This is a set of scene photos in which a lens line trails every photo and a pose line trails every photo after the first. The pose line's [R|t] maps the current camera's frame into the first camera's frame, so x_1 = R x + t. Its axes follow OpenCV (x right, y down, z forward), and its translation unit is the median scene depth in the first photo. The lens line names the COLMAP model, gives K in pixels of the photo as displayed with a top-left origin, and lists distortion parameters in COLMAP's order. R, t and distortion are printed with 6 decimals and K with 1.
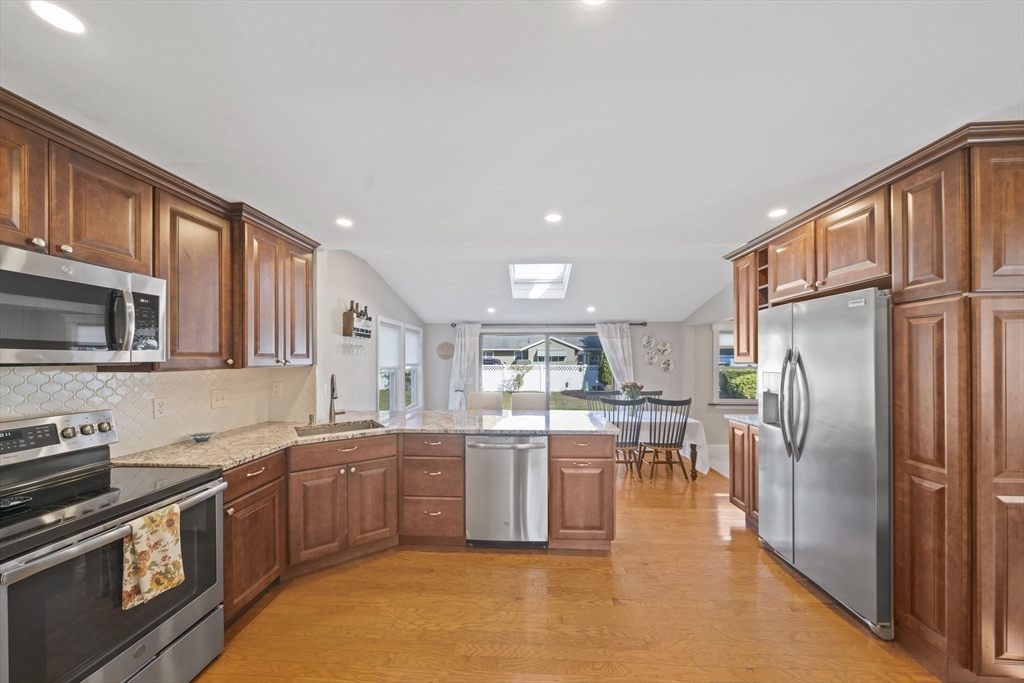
lens RADIAL K [[354.8, 0, 509.9], [0, 354.8, 356.7], [0, 0, 1]] dist [0.001528, -0.000356]
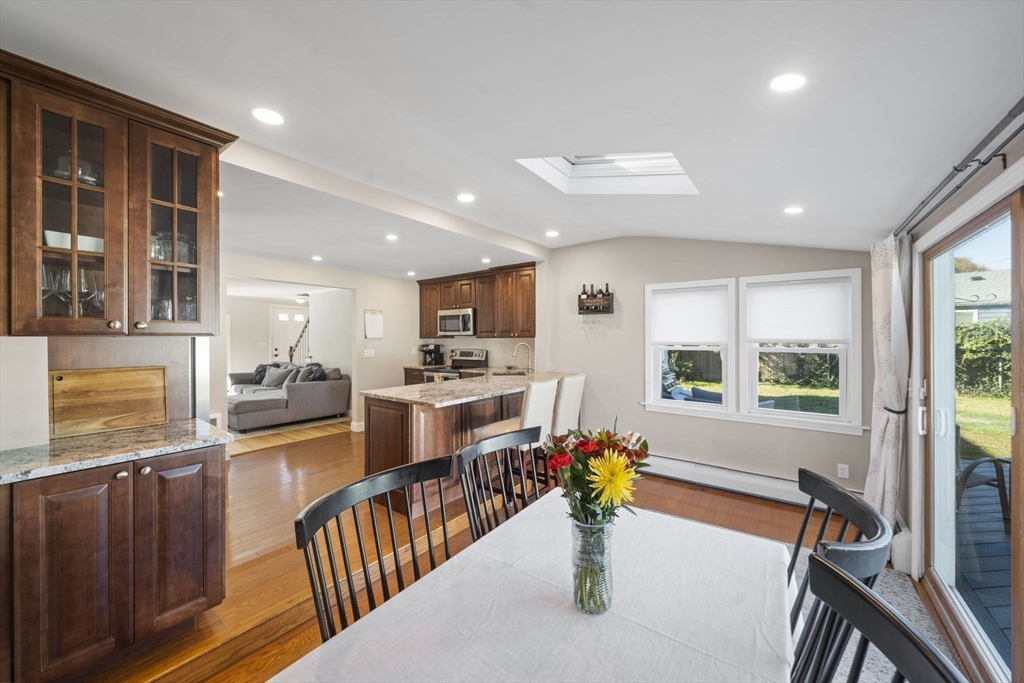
lens RADIAL K [[379.3, 0, 511.2], [0, 379.3, 340.9], [0, 0, 1]] dist [0.003912, 0.000086]
pose [[-0.552706, 0.013114, -0.833273, 1.204259], [0.008191, 0.999913, 0.010304, 0.026997], [0.833336, -0.001130, -0.552766, 2.359562]]
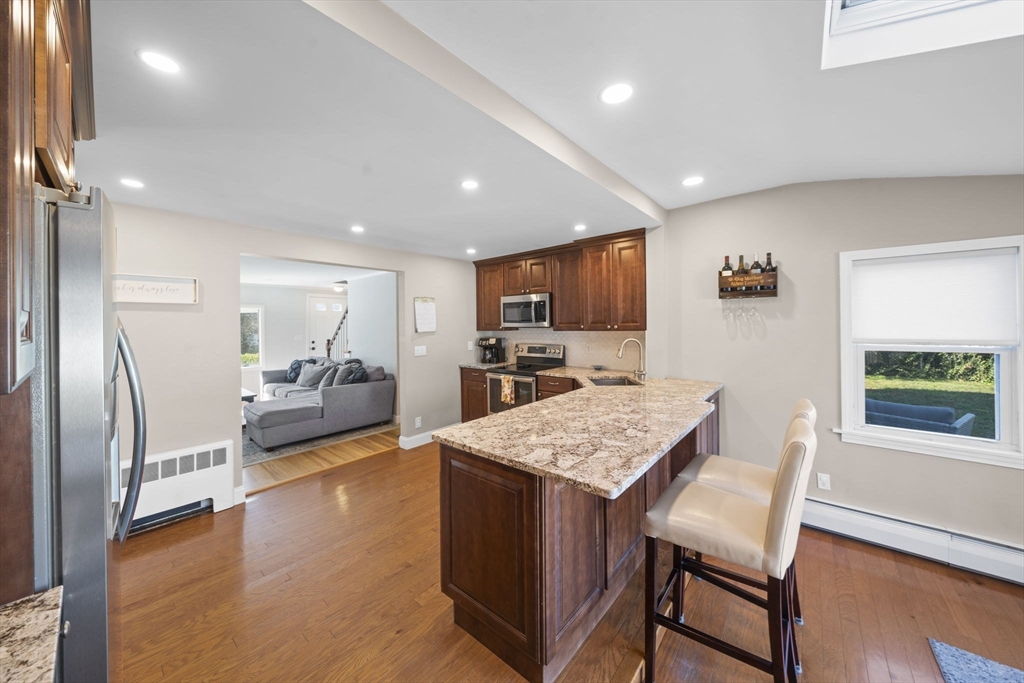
lens RADIAL K [[354.8, 0, 512.5], [0, 354.8, 323.7], [0, 0, 1]] dist [0.001528, -0.000356]
pose [[-0.597070, 0.015228, -0.802044, 0.854931], [0.019718, 0.999796, 0.004304, -0.016683], [0.801947, -0.013245, -0.597249, 1.714699]]
